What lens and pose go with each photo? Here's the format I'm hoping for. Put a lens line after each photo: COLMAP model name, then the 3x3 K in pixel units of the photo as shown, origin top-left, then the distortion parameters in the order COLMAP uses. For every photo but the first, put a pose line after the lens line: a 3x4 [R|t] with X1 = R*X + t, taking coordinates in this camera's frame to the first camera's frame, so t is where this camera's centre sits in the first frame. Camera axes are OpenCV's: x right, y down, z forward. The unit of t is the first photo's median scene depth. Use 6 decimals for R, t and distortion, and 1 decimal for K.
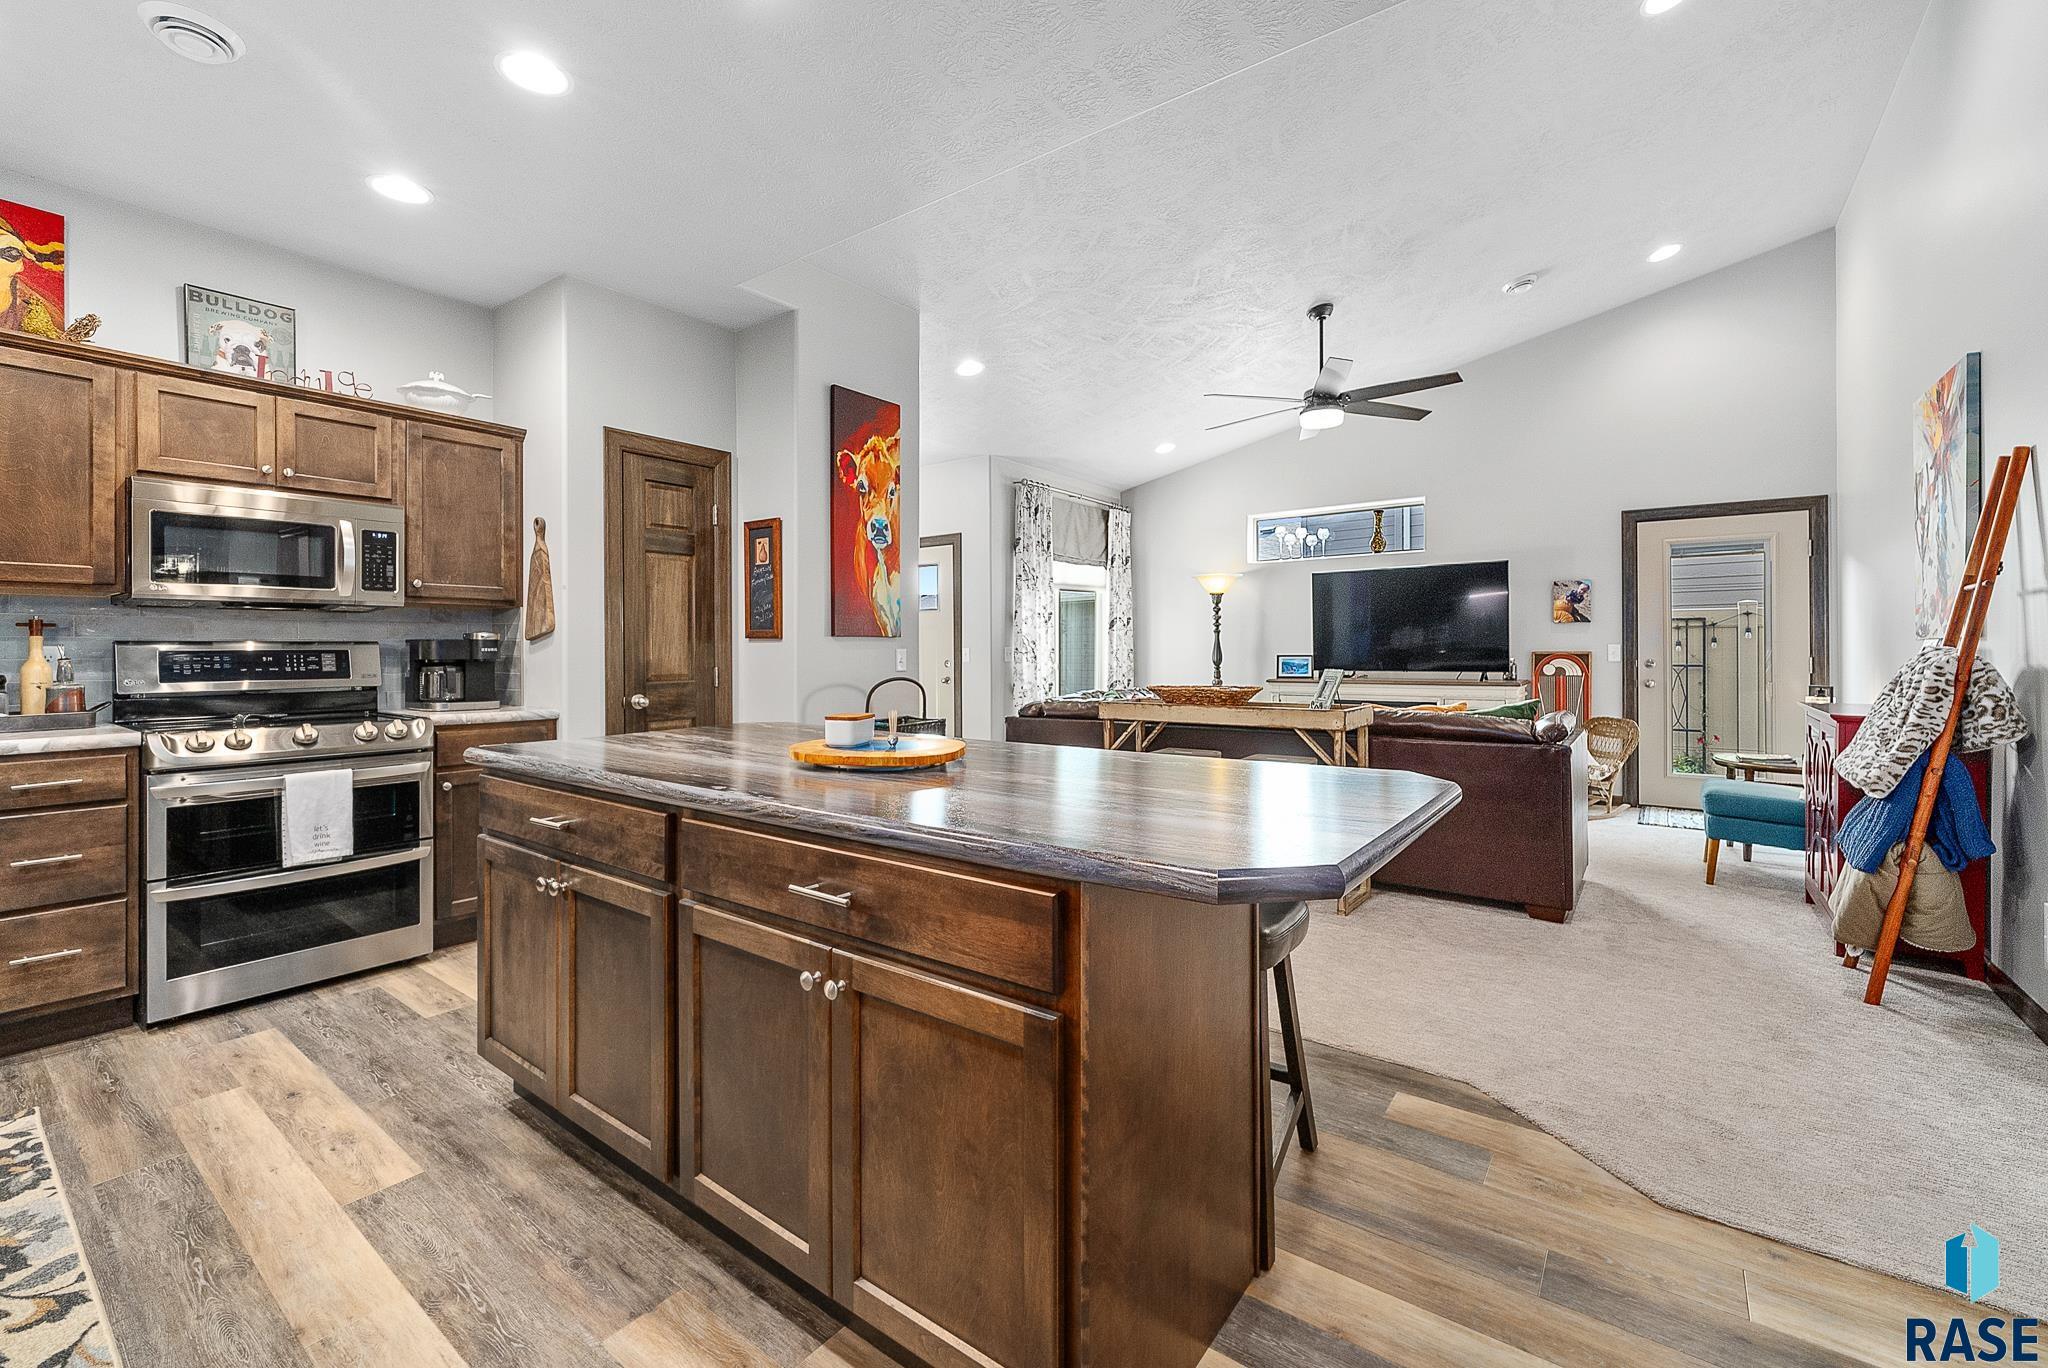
lens RADIAL K [[846.2, 0, 1022.9], [0, 846.2, 647.5], [0, 0, 1]] dist [-0.001163, -0.000835]
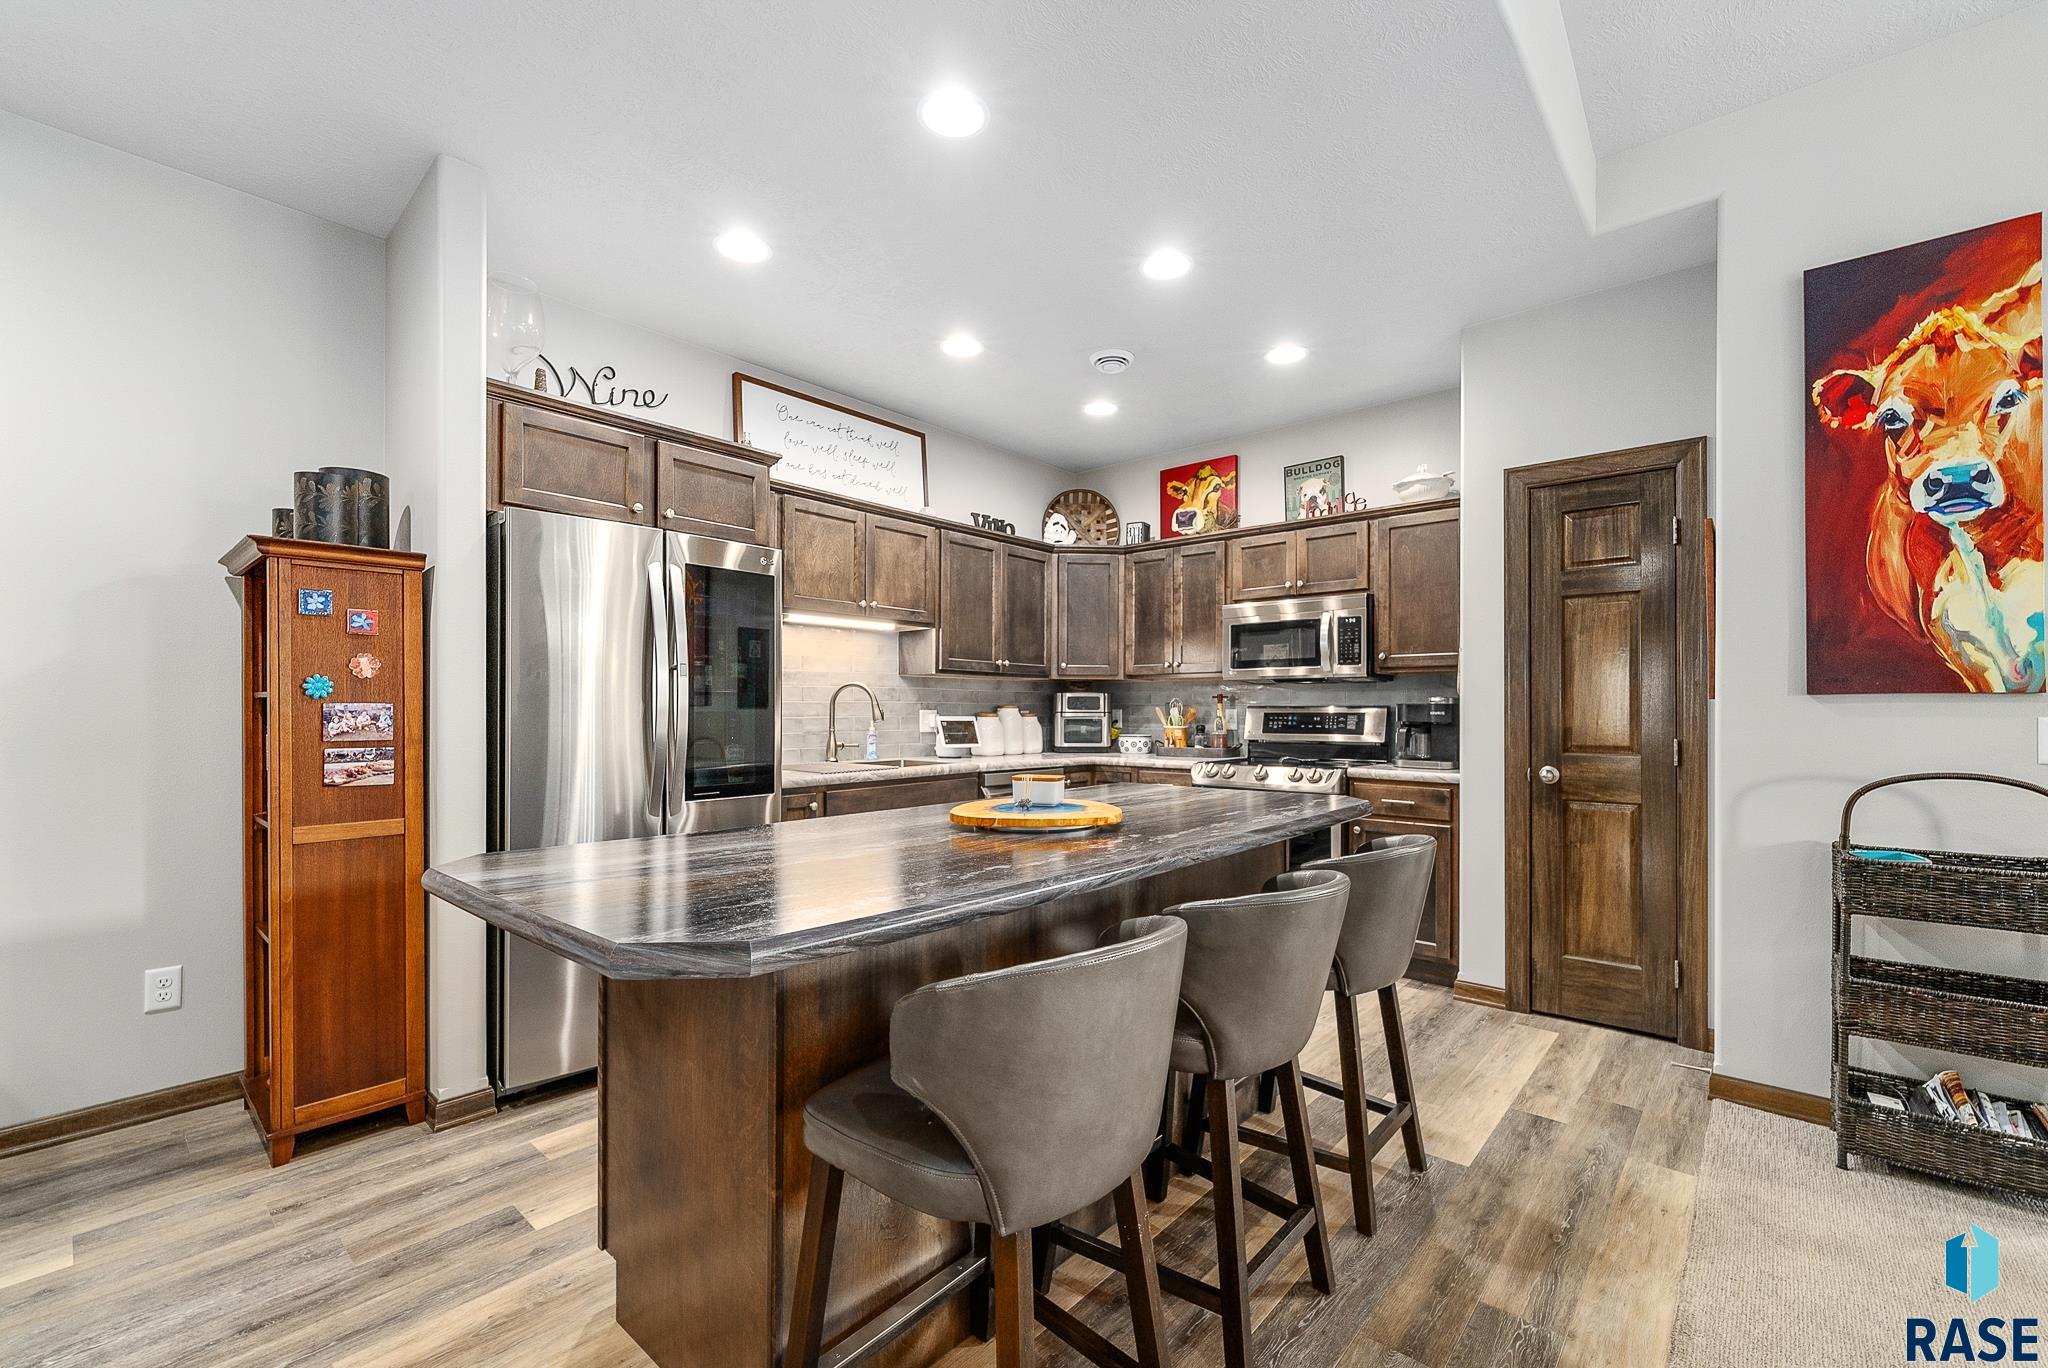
lens RADIAL K [[846.2, 0, 1033.3], [0, 846.2, 712.0], [0, 0, 1]] dist [-0.001163, -0.000835]
pose [[-0.073812, 0.006277, -0.997252, 0.456517], [-0.001085, 0.999979, 0.006374, -0.004746], [0.997272, 0.001553, -0.073803, 0.561481]]
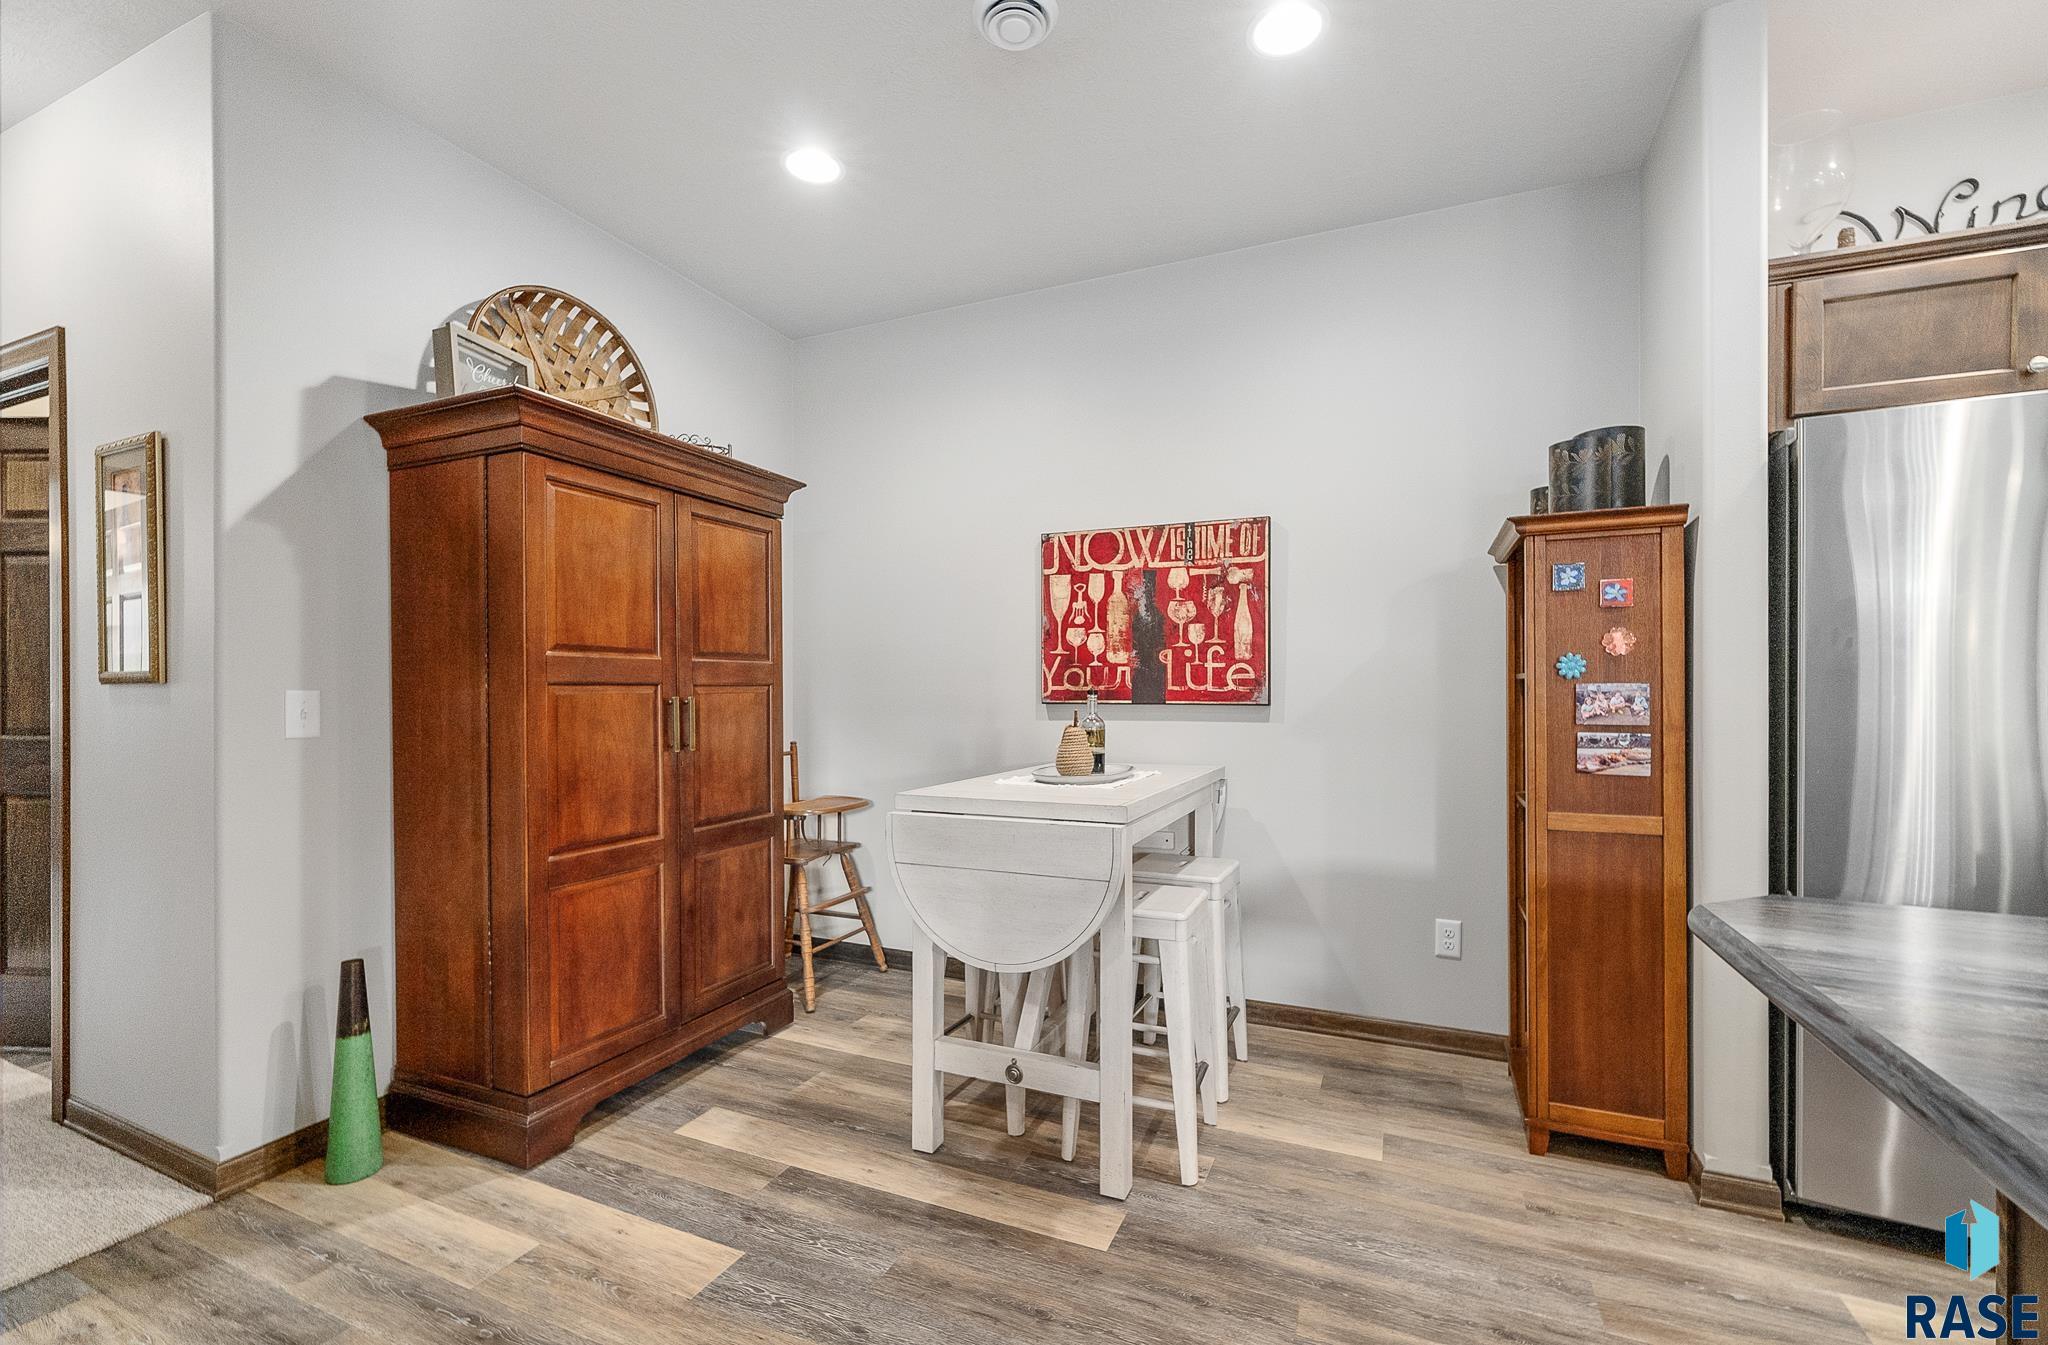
lens RADIAL K [[863.7, 0, 1032.9], [0, 863.7, 686.6], [0, 0, 1]] dist [0.006675, -0.002897]
pose [[-0.975903, 0.002707, -0.218189, 0.375215], [0.003285, 0.999992, -0.002284, -0.004474], [0.218182, -0.002945, -0.975904, 0.499280]]
